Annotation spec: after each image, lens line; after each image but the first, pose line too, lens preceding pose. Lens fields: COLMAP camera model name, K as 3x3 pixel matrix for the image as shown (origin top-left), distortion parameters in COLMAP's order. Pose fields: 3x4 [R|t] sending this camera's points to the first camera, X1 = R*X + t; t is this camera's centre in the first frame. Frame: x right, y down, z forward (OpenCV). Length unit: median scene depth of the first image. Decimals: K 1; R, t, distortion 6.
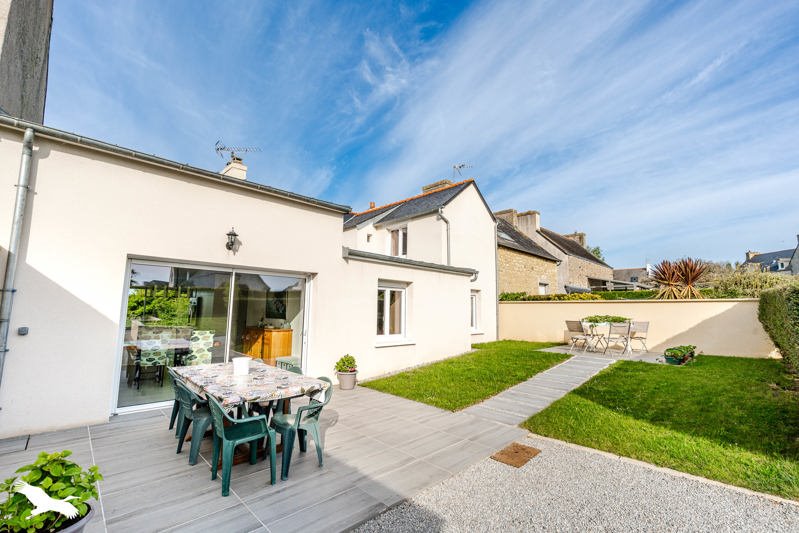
lens RADIAL K [[340.6, 0, 399.5], [0, 340.6, 266.5], [0, 0, 1]] dist [-0.003447, -0.000293]
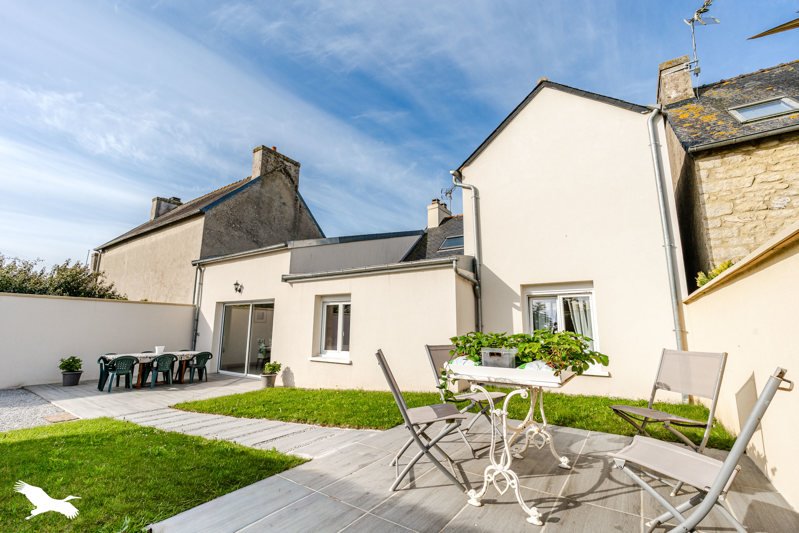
lens RADIAL K [[340.6, 0, 399.5], [0, 340.6, 266.5], [0, 0, 1]] dist [-0.003447, -0.000293]
pose [[0.234790, -0.182289, -0.954801, 1.041833], [0.128065, 0.979498, -0.155512, 0.149284], [0.963573, -0.085764, 0.253321, 1.022721]]
